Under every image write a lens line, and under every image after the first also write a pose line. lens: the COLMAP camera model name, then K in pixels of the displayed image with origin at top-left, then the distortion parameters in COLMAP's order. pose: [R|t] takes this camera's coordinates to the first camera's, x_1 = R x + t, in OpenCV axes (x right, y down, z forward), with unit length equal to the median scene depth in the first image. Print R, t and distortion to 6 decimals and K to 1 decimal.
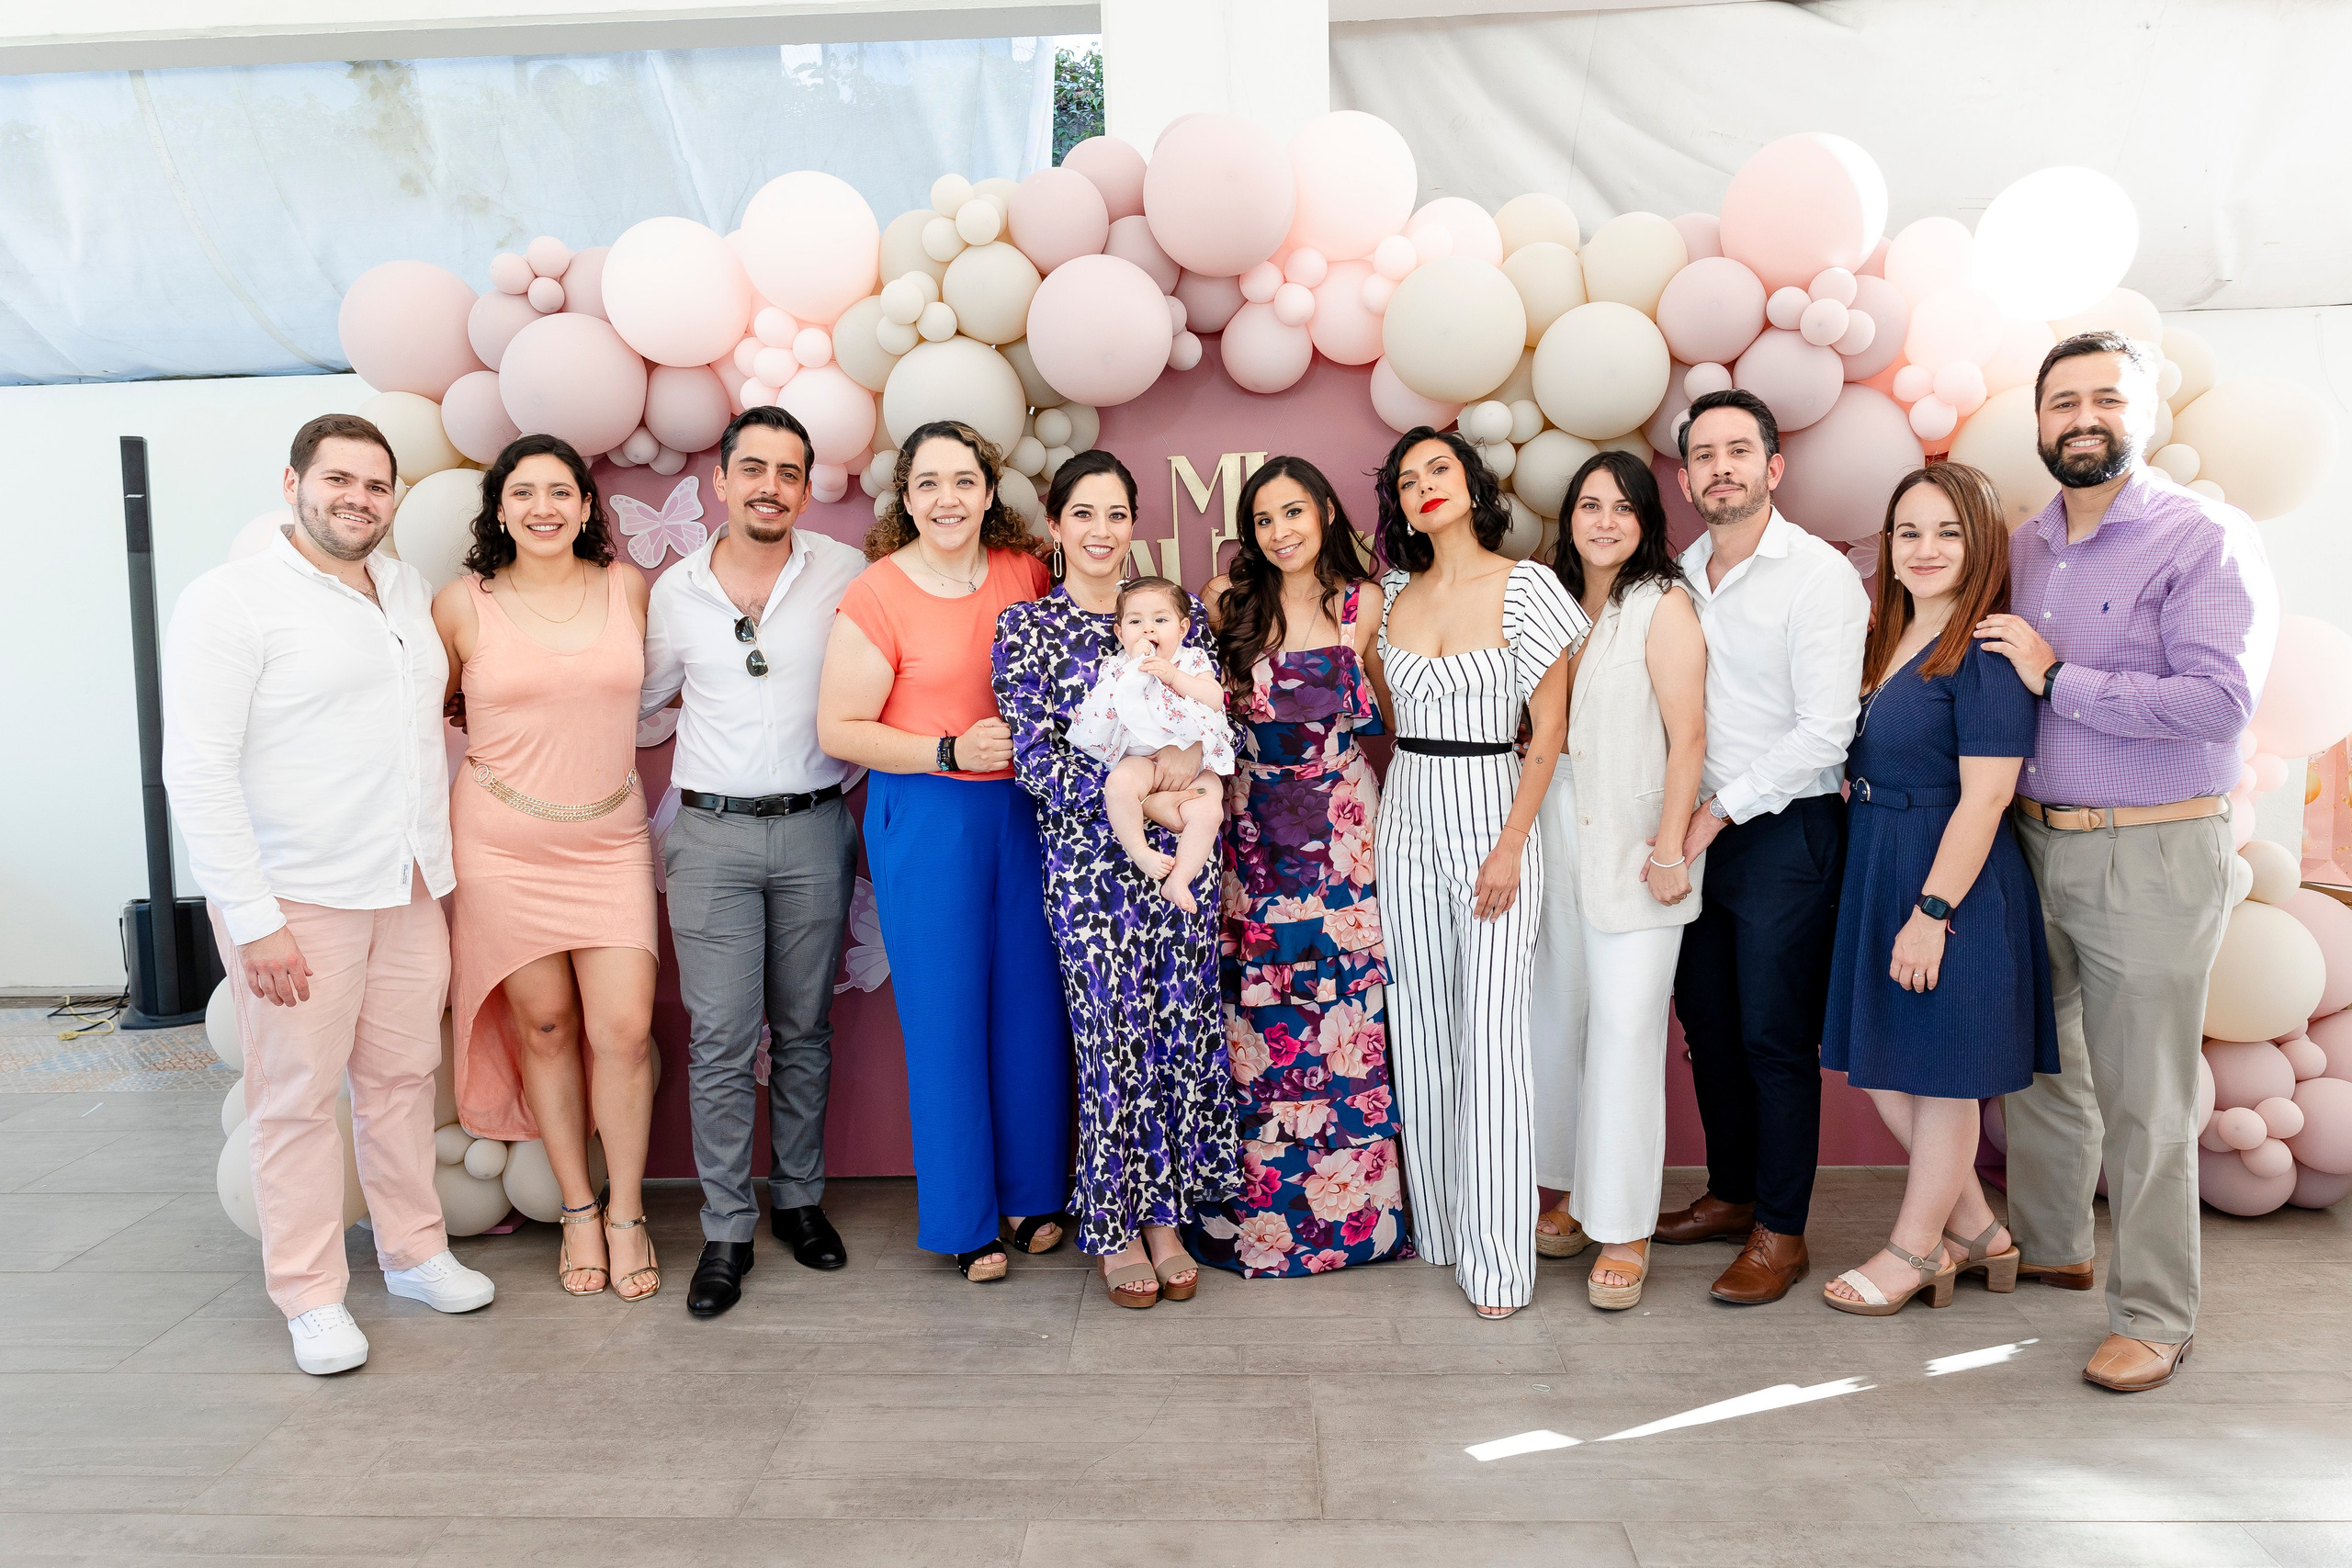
lens RADIAL K [[1602.0, 0, 1181.2], [0, 1602.0, 784.8], [0, 0, 1]] dist [0.002494, -0.010546]
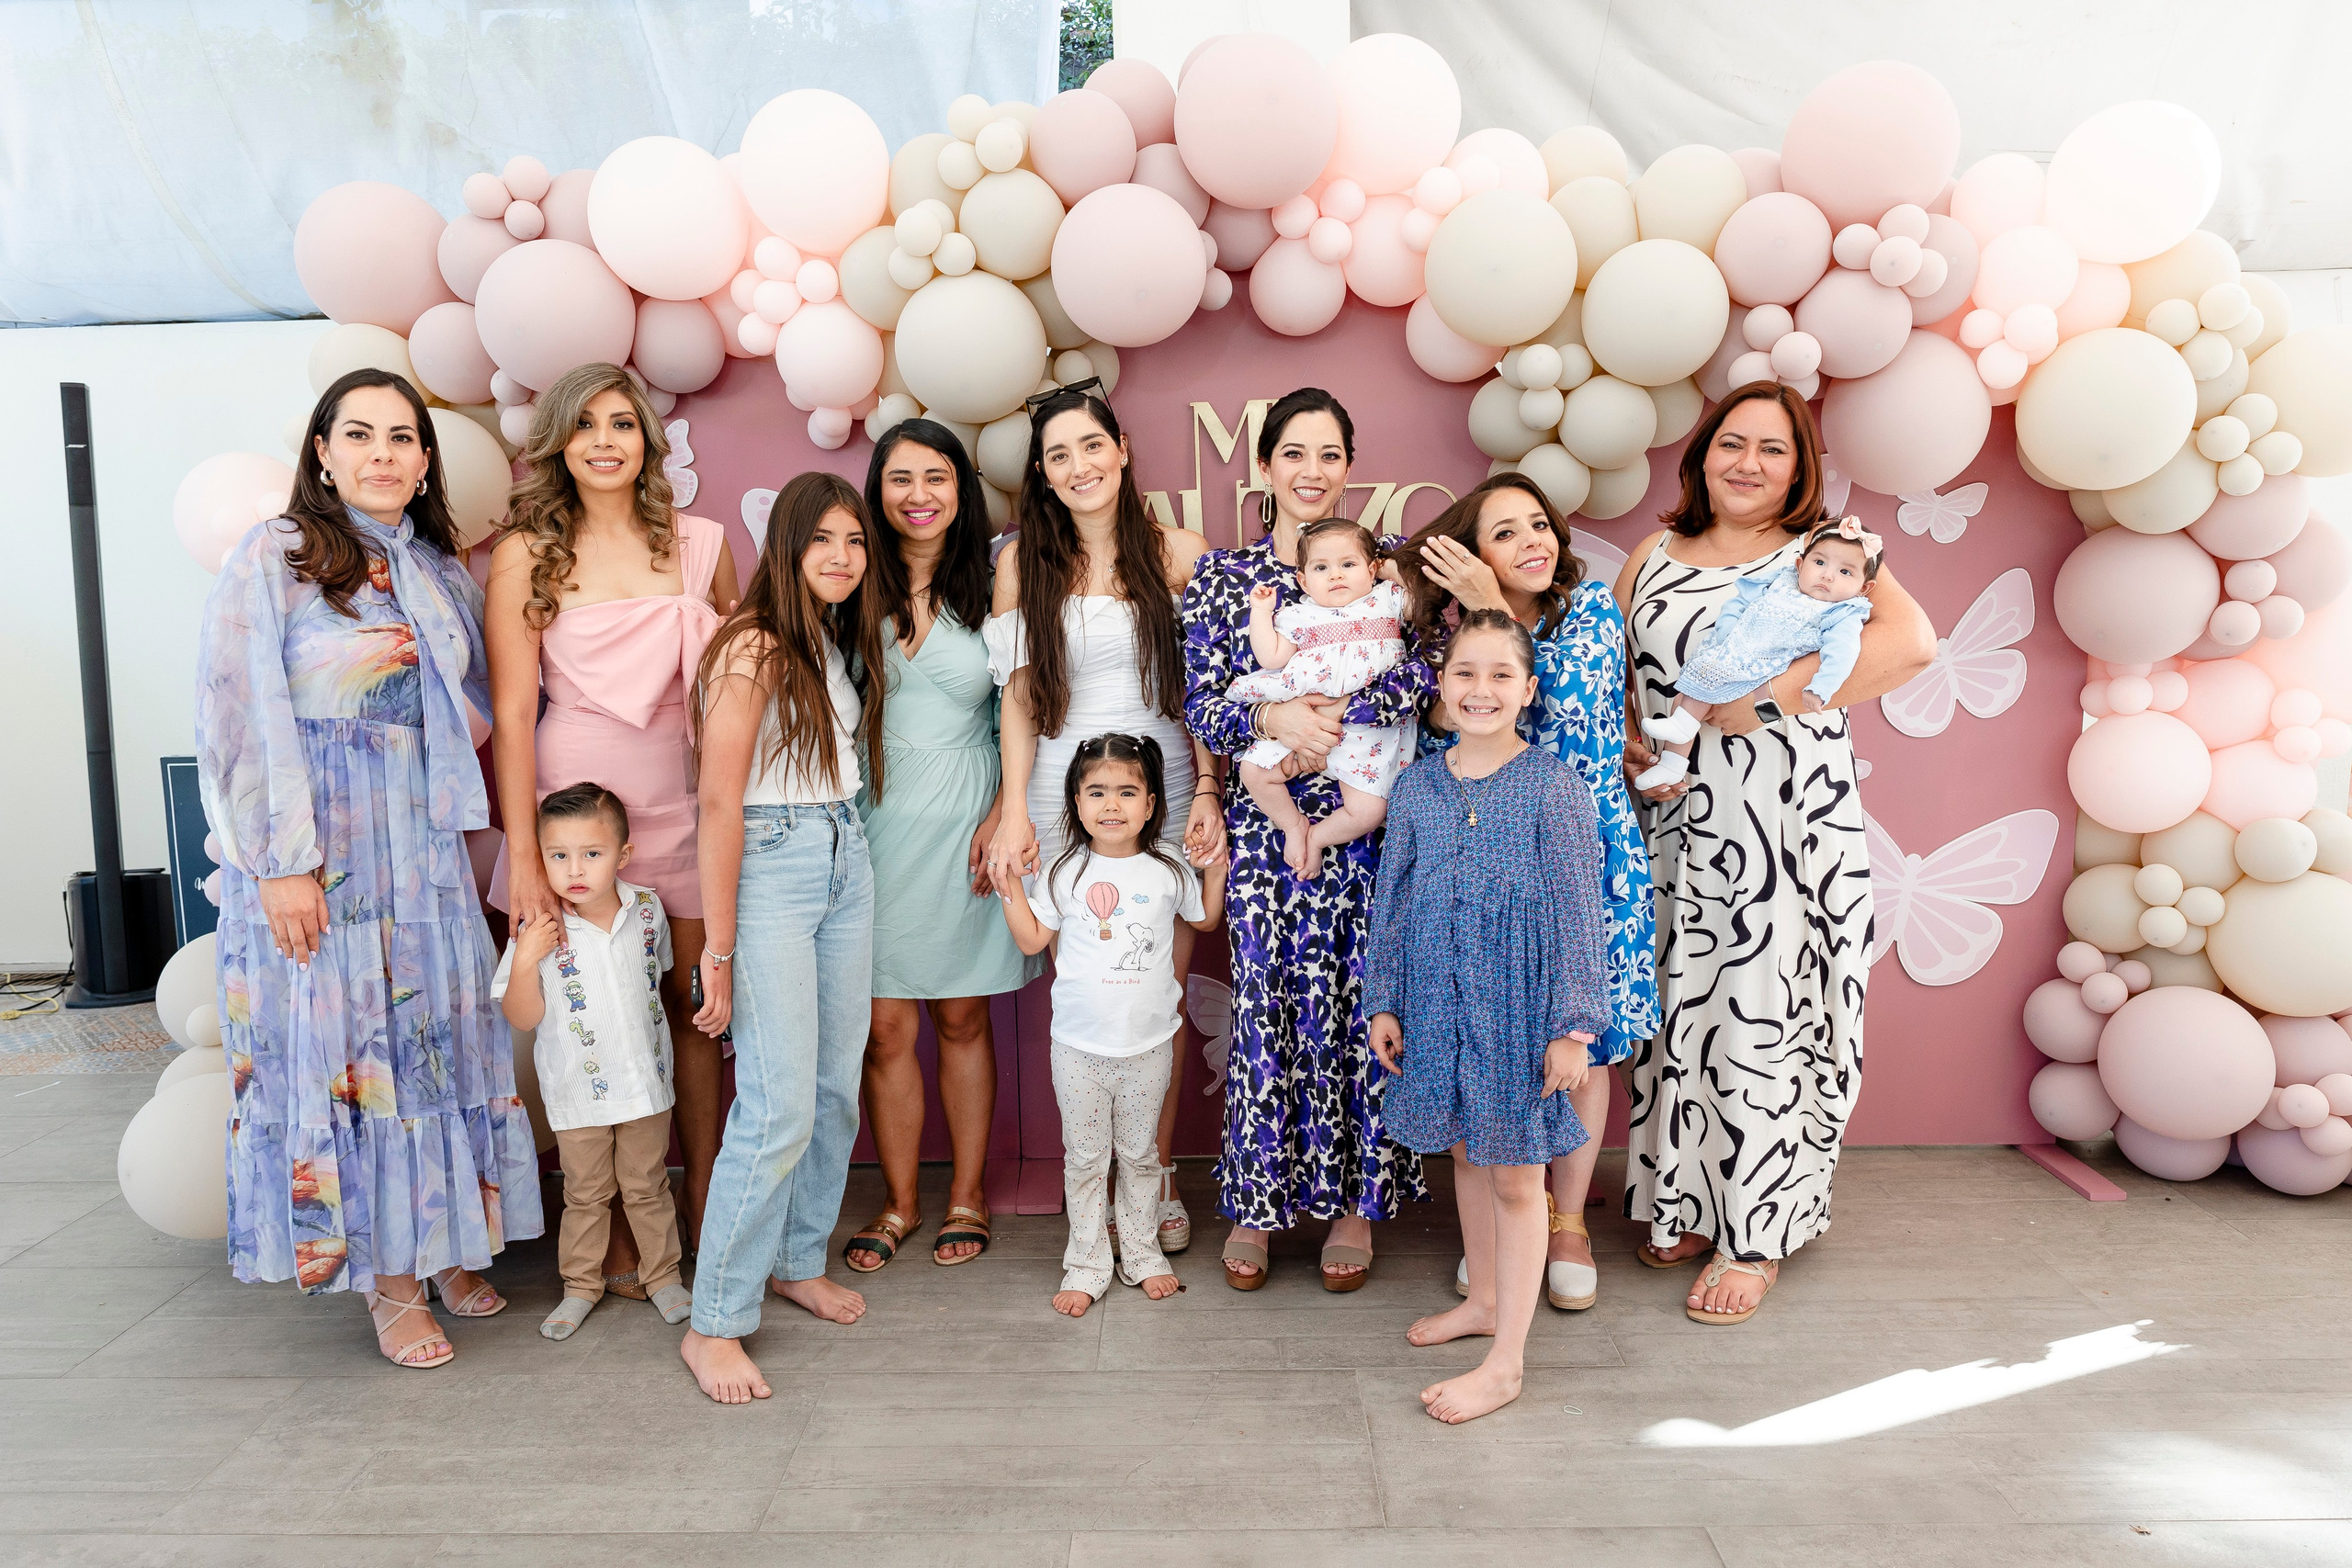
lens RADIAL K [[1602.0, 0, 1184.6], [0, 1602.0, 785.1], [0, 0, 1]] dist [0.002494, -0.010546]
pose [[0.999590, 0.001545, 0.028604, -0.043745], [-0.001972, 0.999887, 0.014902, 0.007920], [-0.028578, -0.014952, 0.999480, 0.055213]]
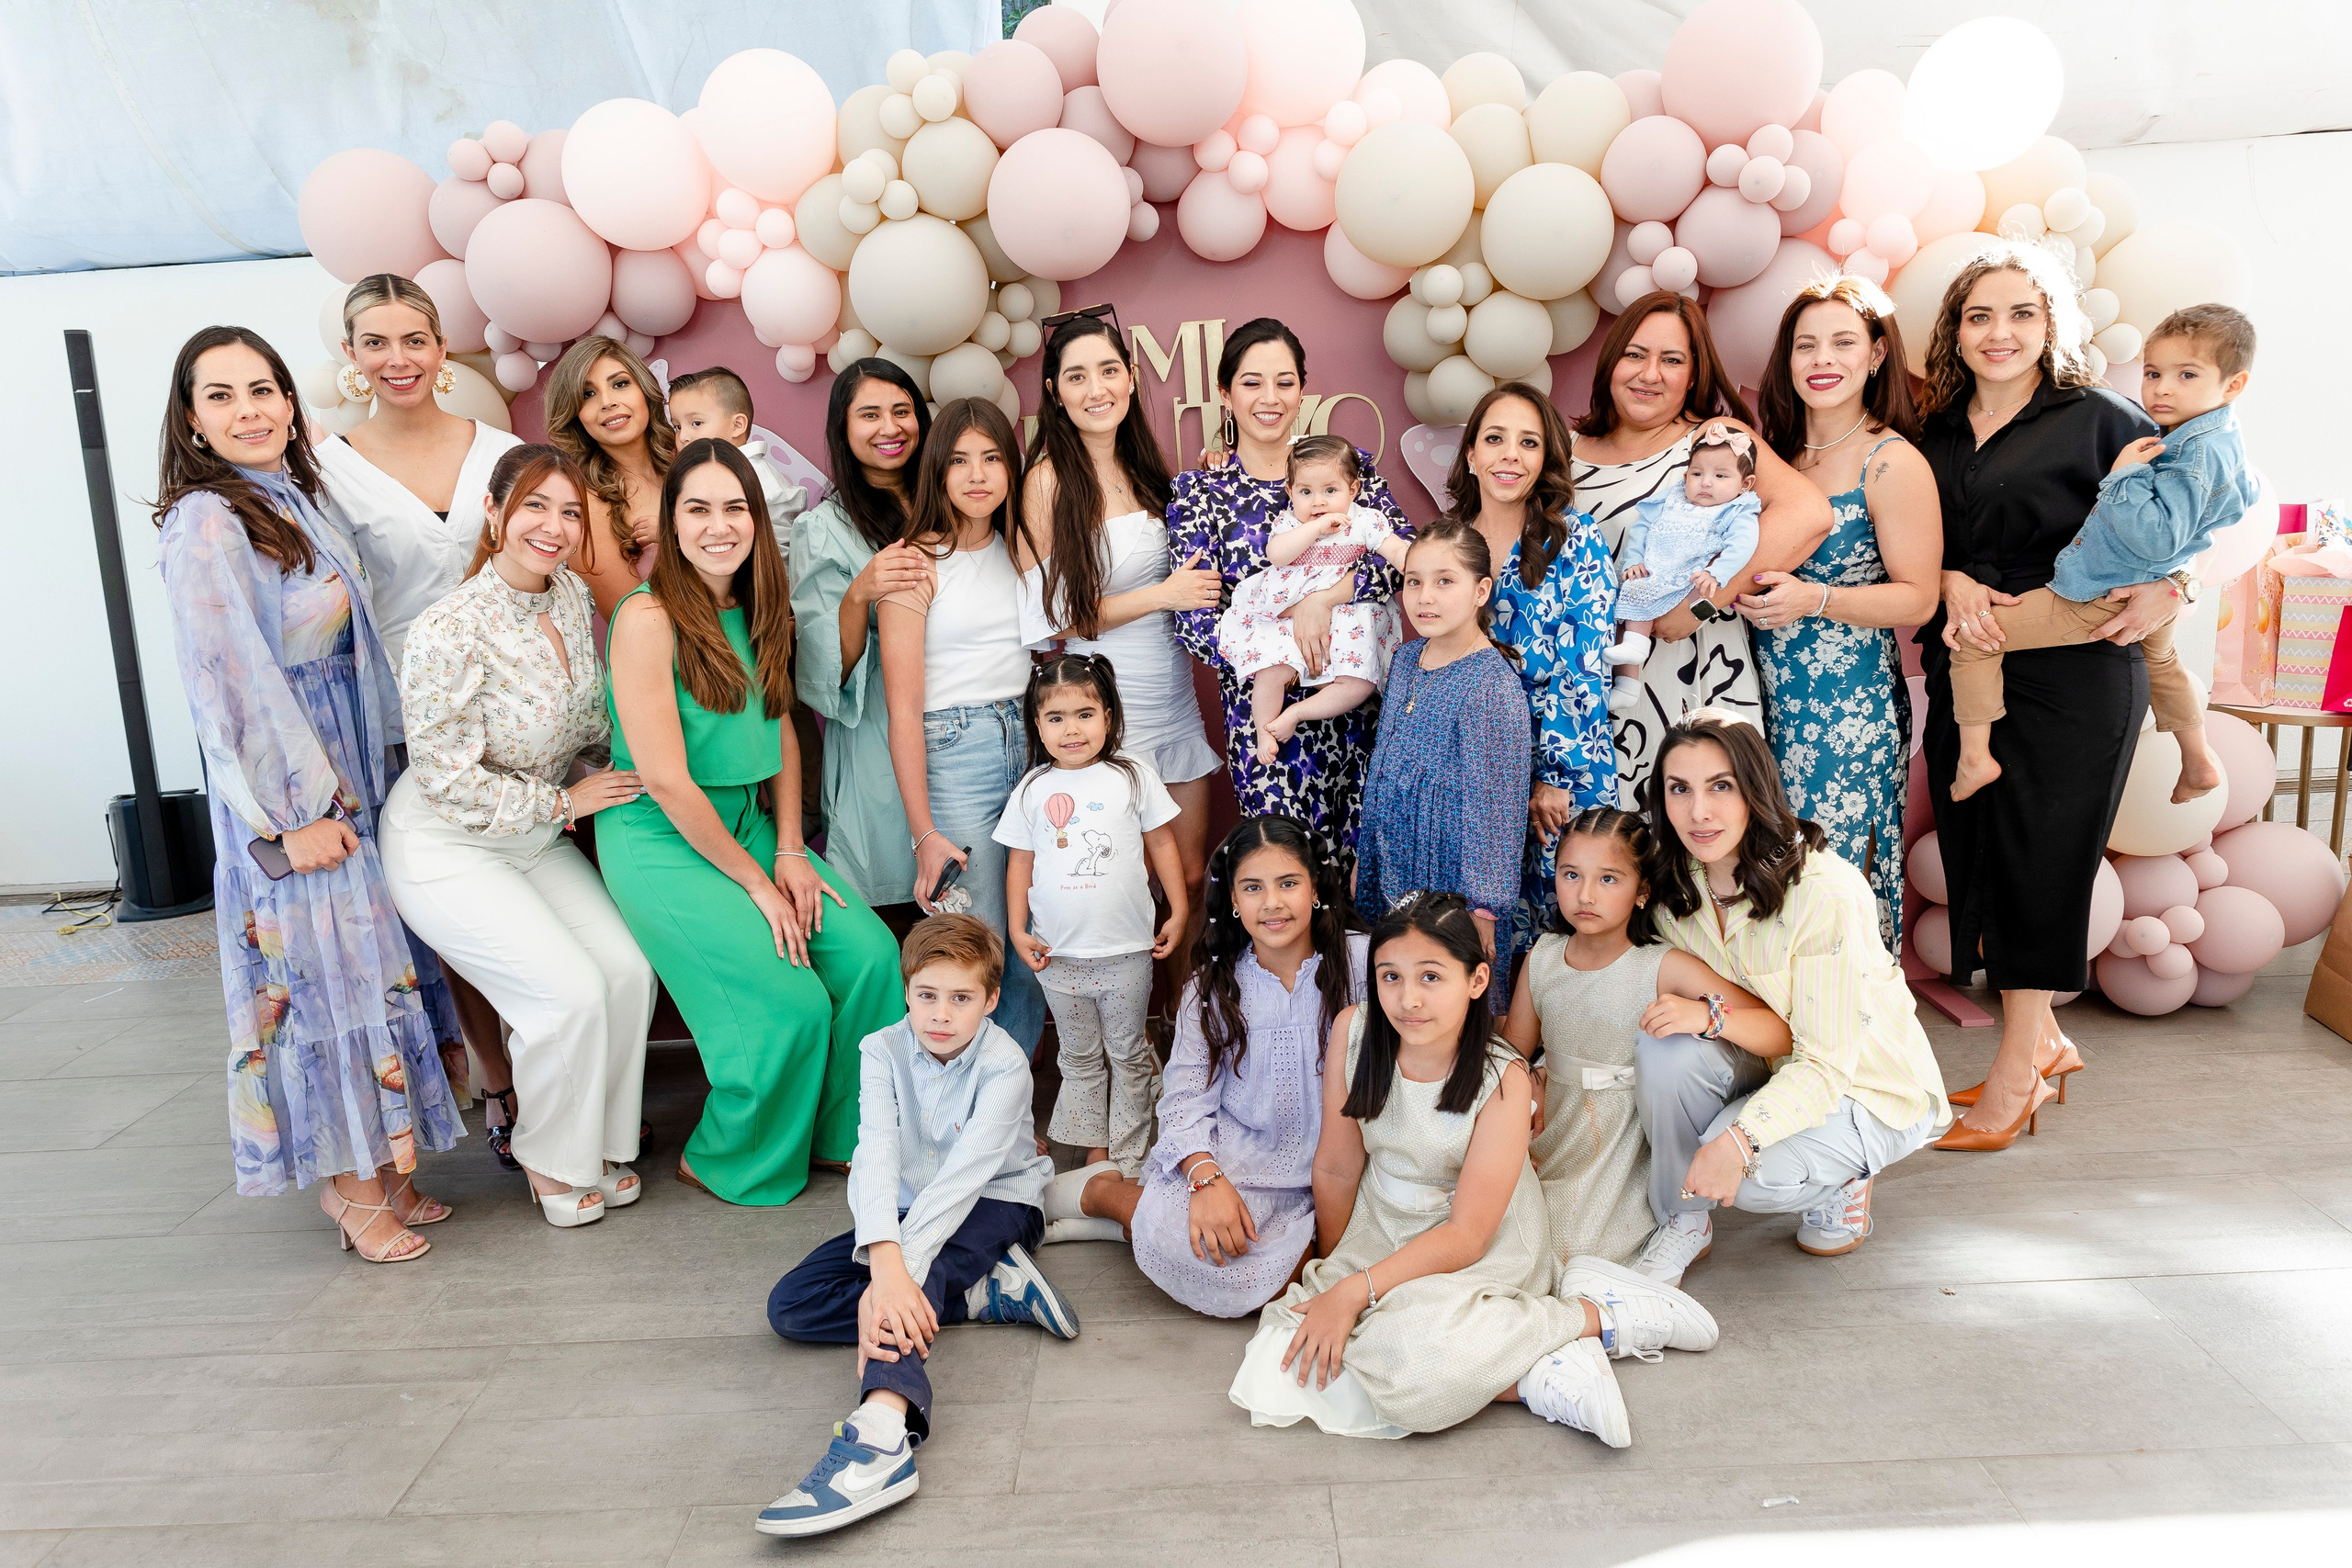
lens RADIAL K [[1602.0, 0, 1180.1], [0, 1602.0, 783.9], [0, 0, 1]] dist [0.002494, -0.010546]
pose [[0.999125, -0.035256, 0.022481, -0.009822], [0.033187, 0.995692, 0.086577, -0.001778], [-0.025437, -0.085755, 0.995991, -0.050587]]
